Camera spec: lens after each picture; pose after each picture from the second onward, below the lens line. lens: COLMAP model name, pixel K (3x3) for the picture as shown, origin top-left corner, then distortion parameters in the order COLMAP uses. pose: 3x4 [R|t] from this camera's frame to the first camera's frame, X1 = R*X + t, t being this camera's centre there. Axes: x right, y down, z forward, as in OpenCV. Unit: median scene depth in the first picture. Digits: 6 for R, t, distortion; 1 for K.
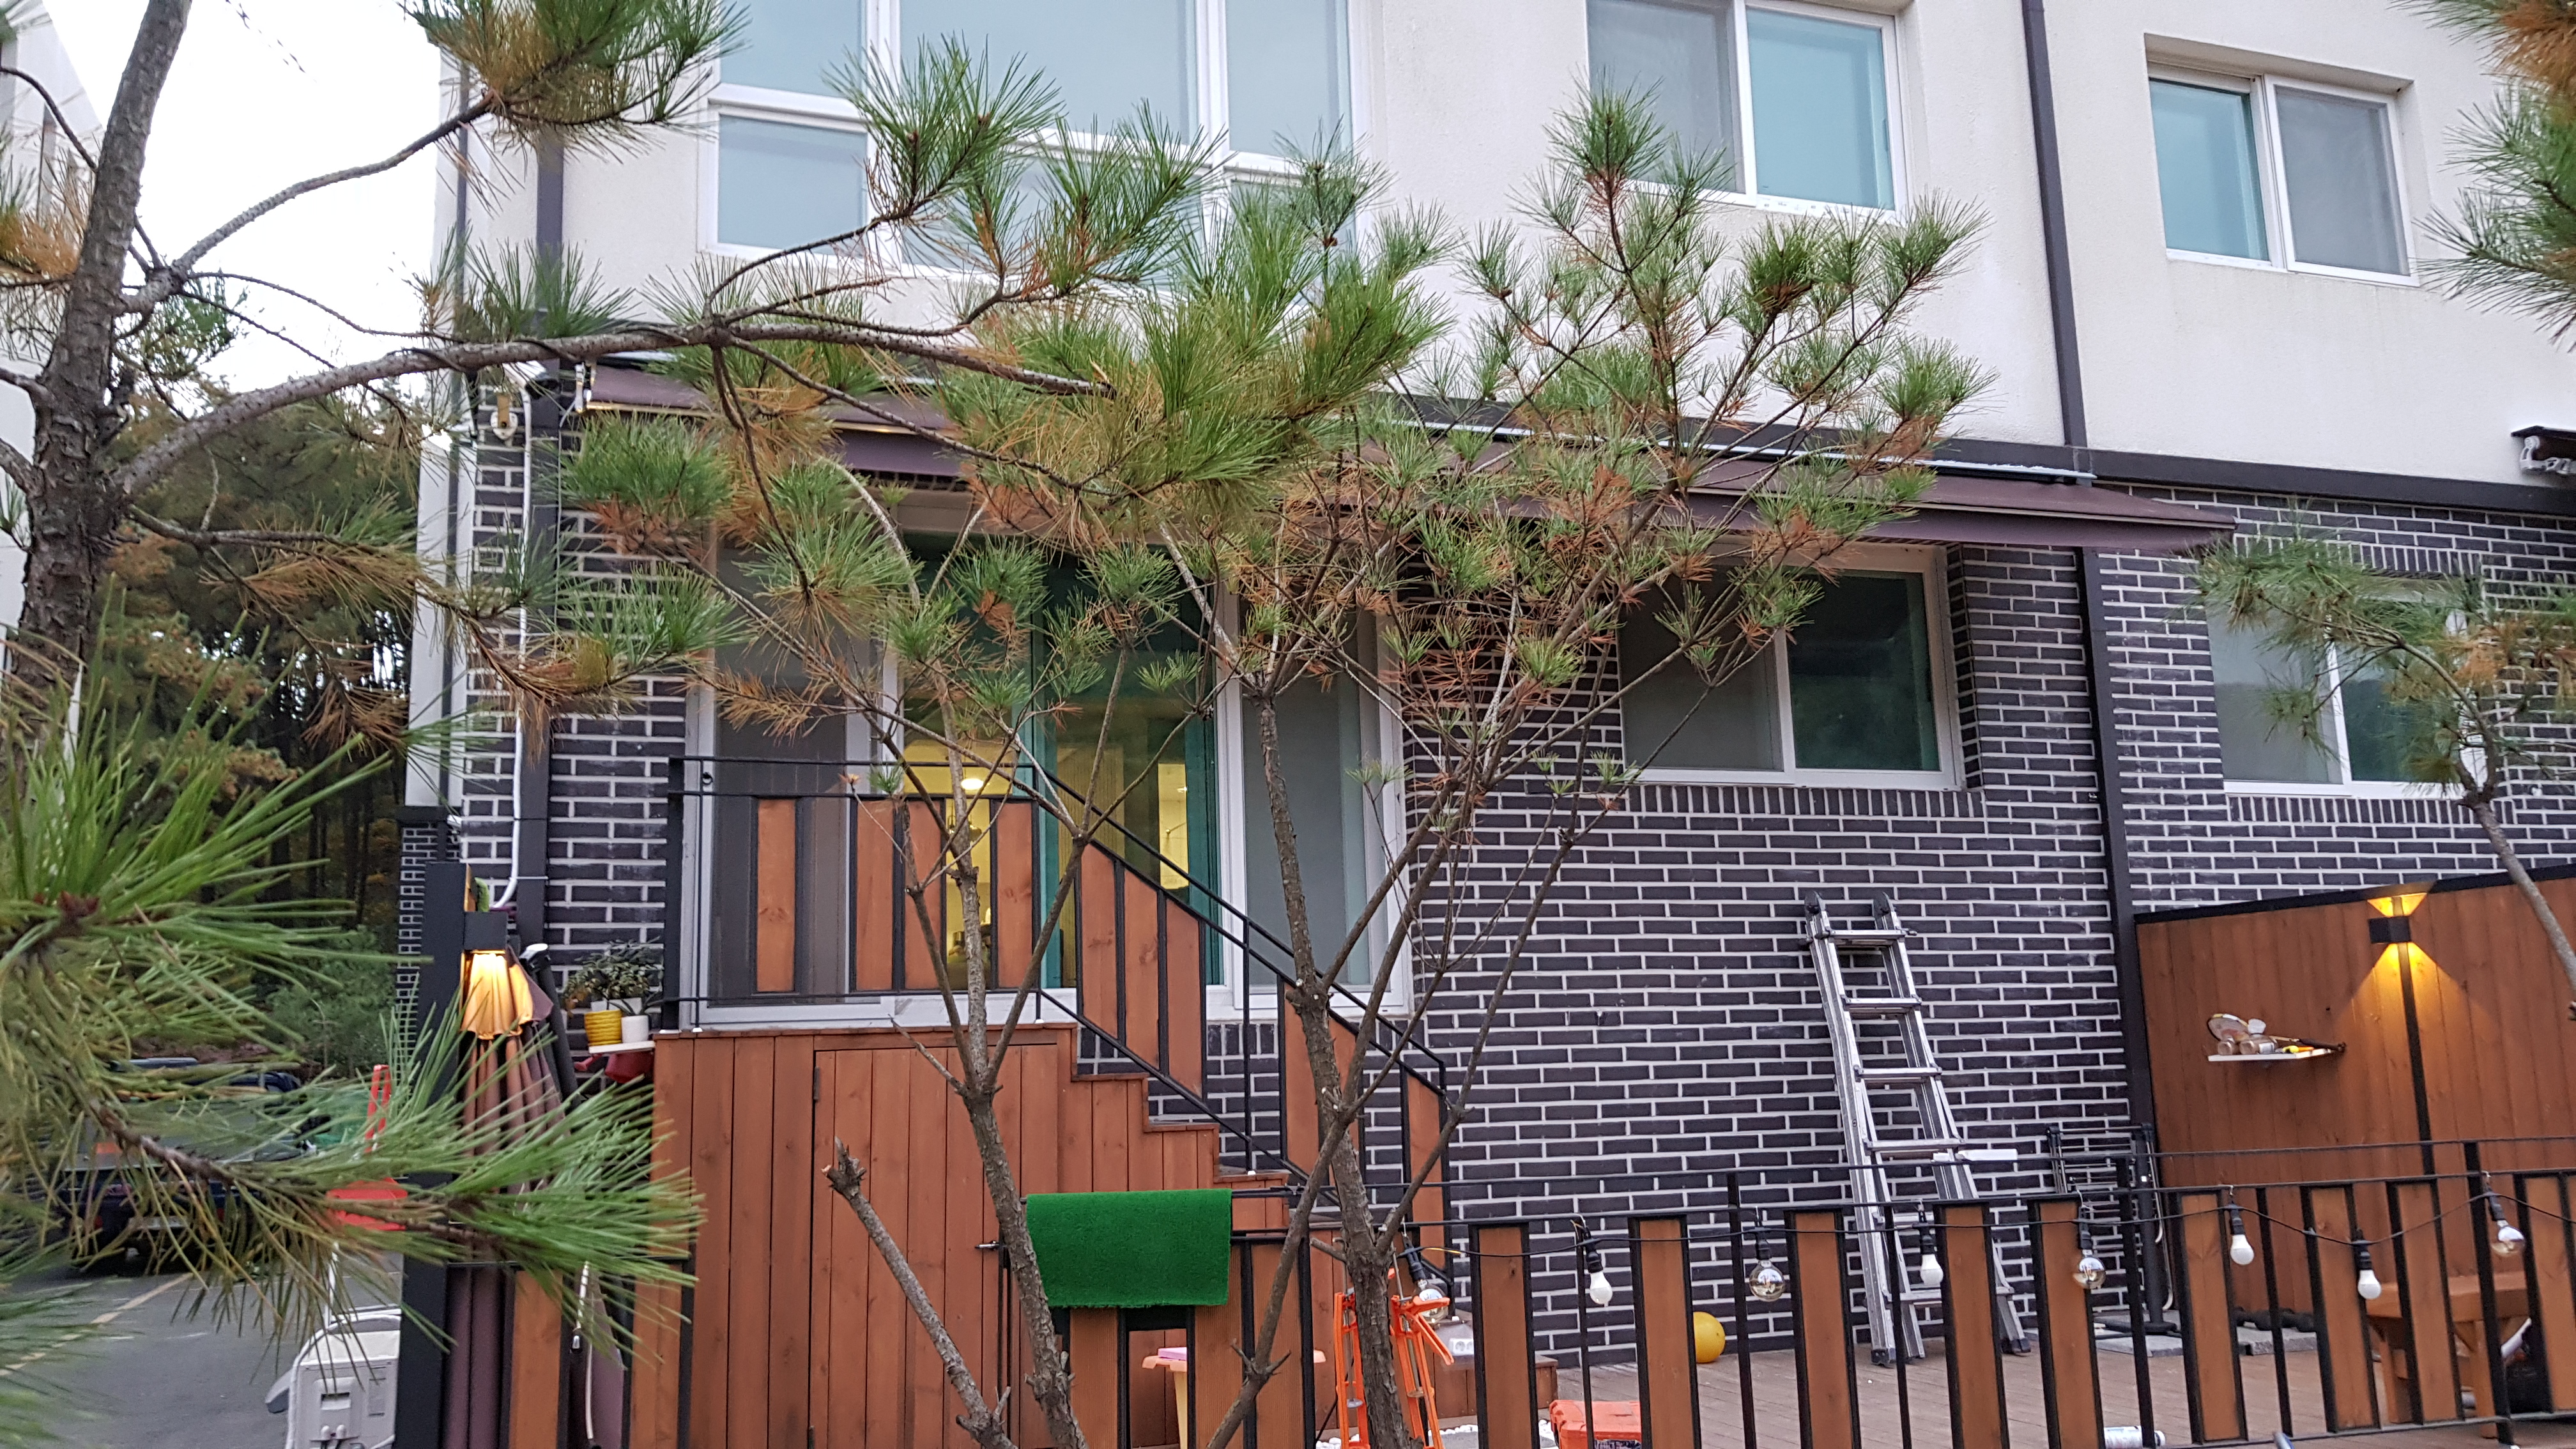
lens RADIAL K [[1965.6, 0, 1288.0], [0, 1965.6, 724.5], [0, 0, 1]] dist [0.136434, -0.294910]
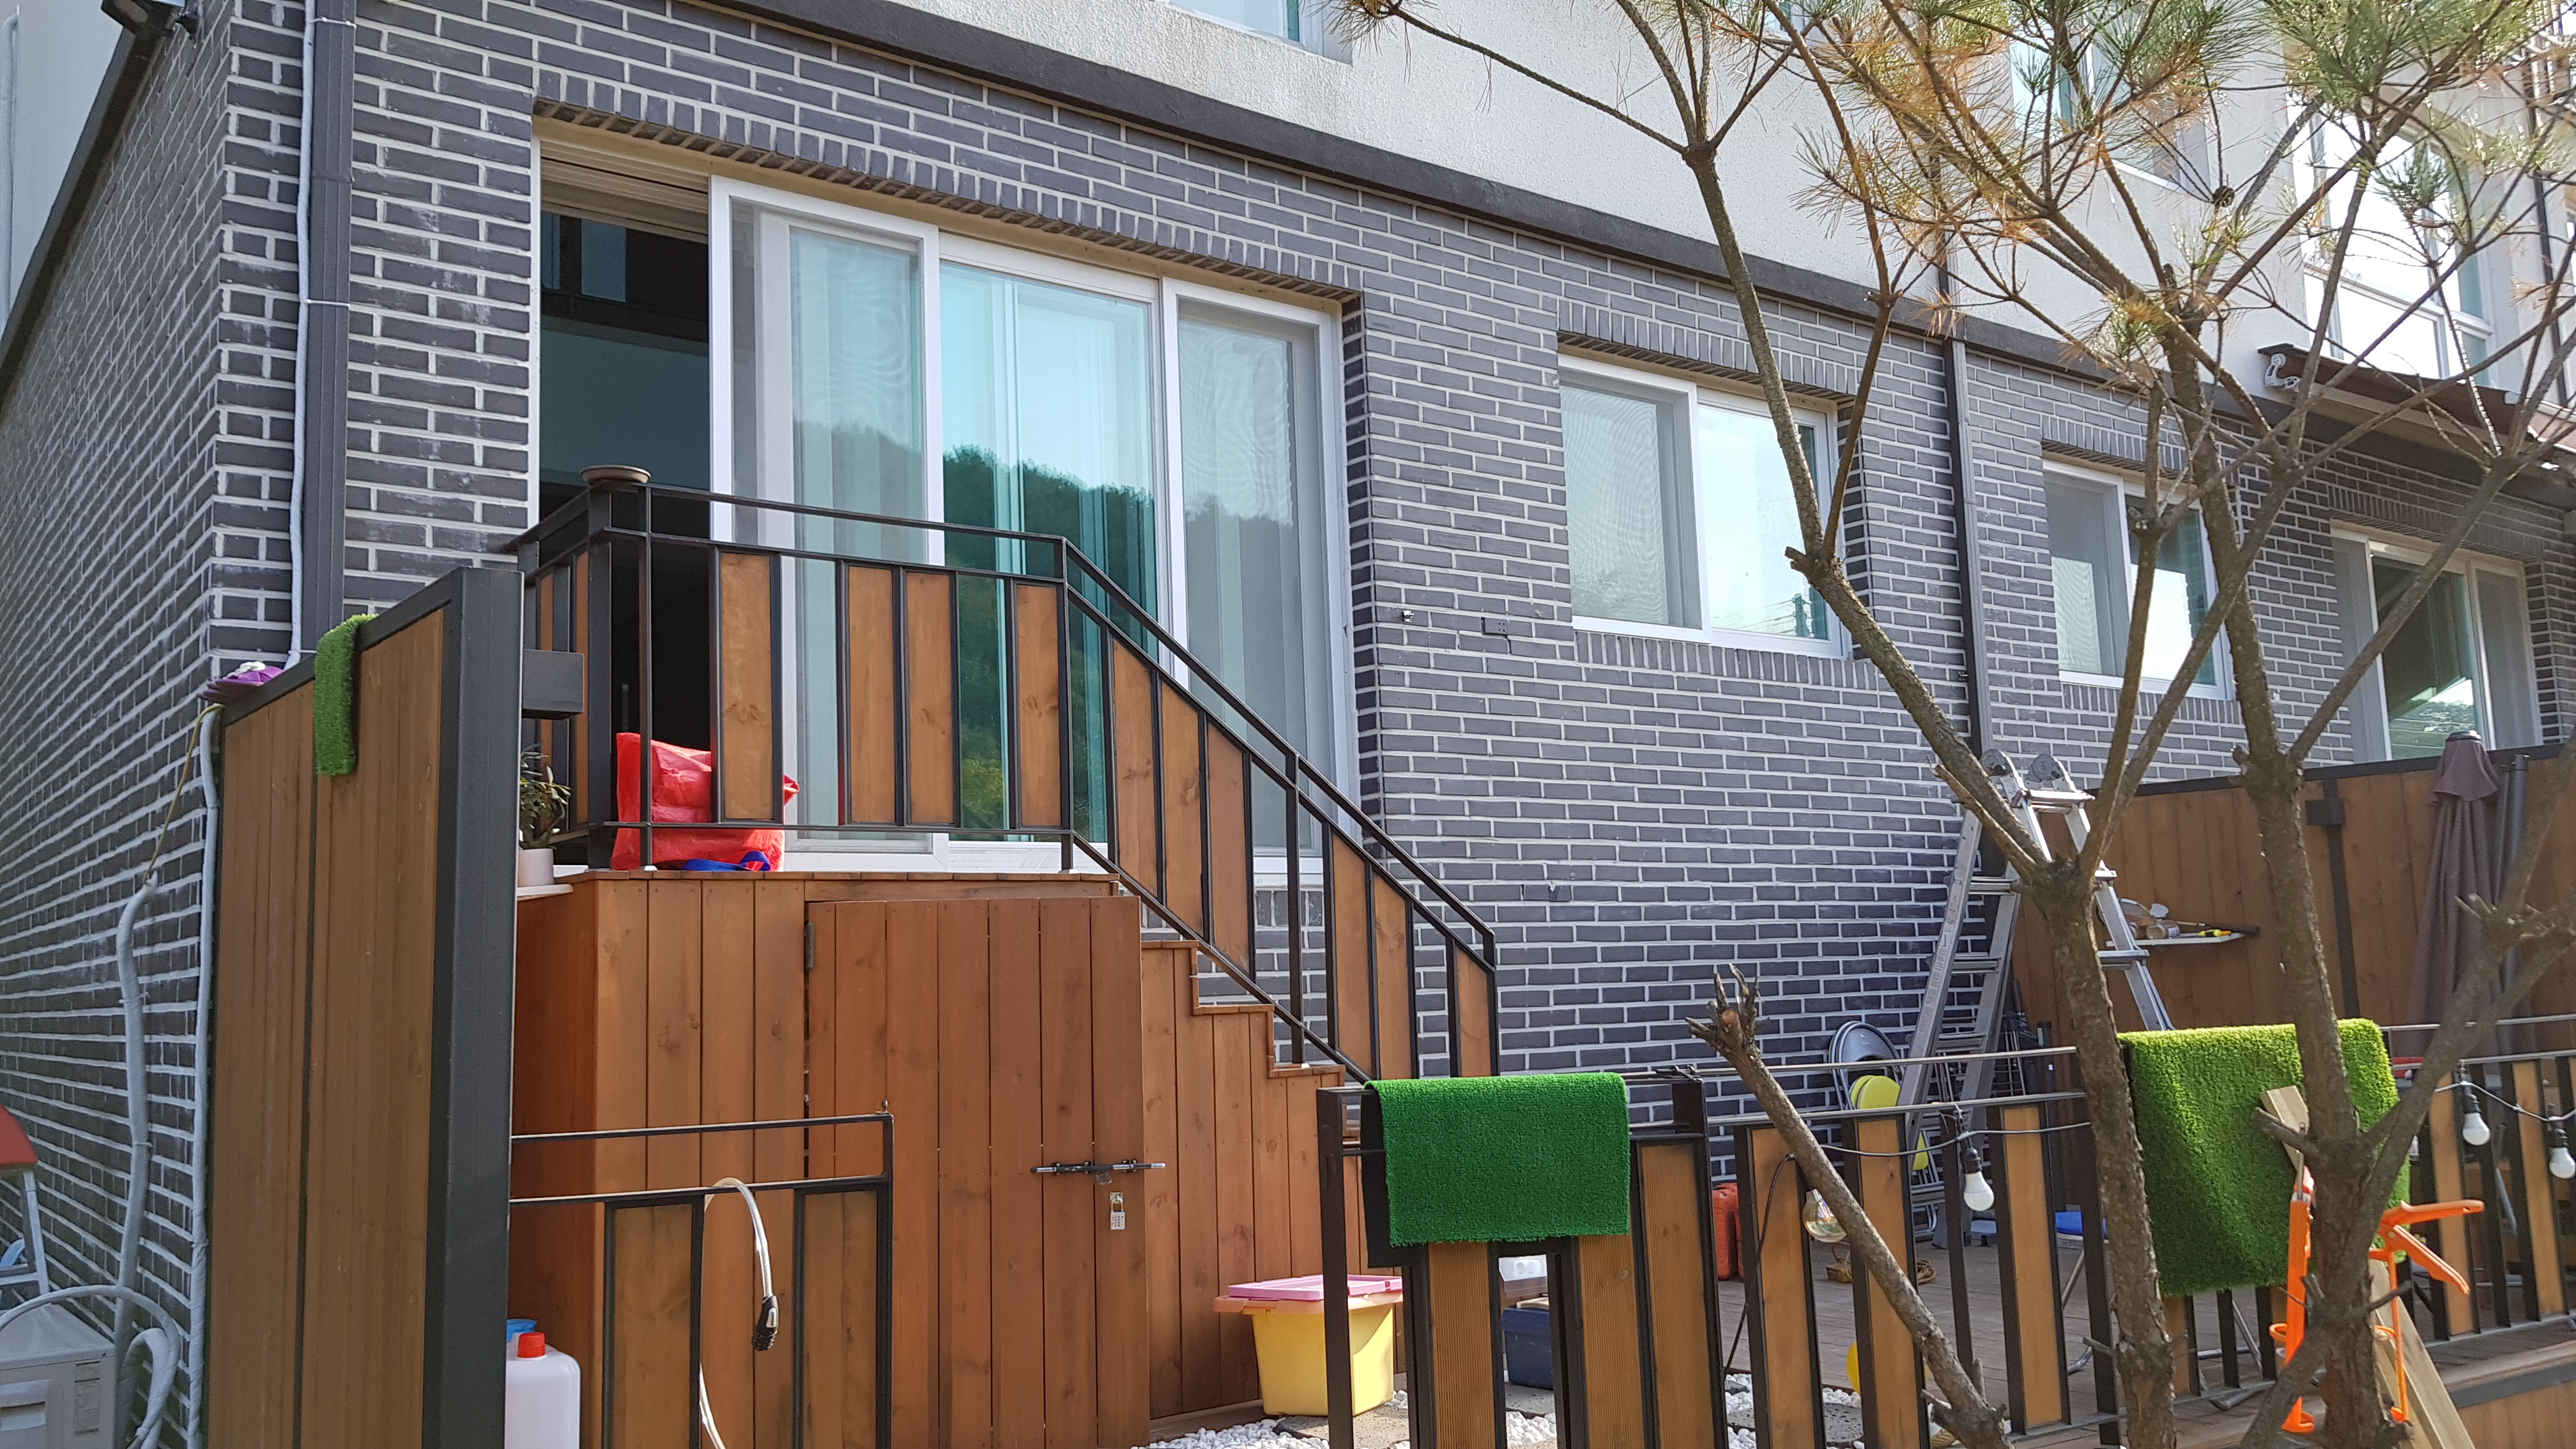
lens RADIAL K [[2007.2, 0, 1288.0], [0, 2007.2, 724.5], [0, 0, 1]] dist [0.089755, -0.160362]
pose [[0.952454, 0.040846, 0.301932, -0.227206], [-0.053644, 0.997974, 0.034213, 0.049913], [-0.299922, -0.048783, 0.952715, 0.189783]]
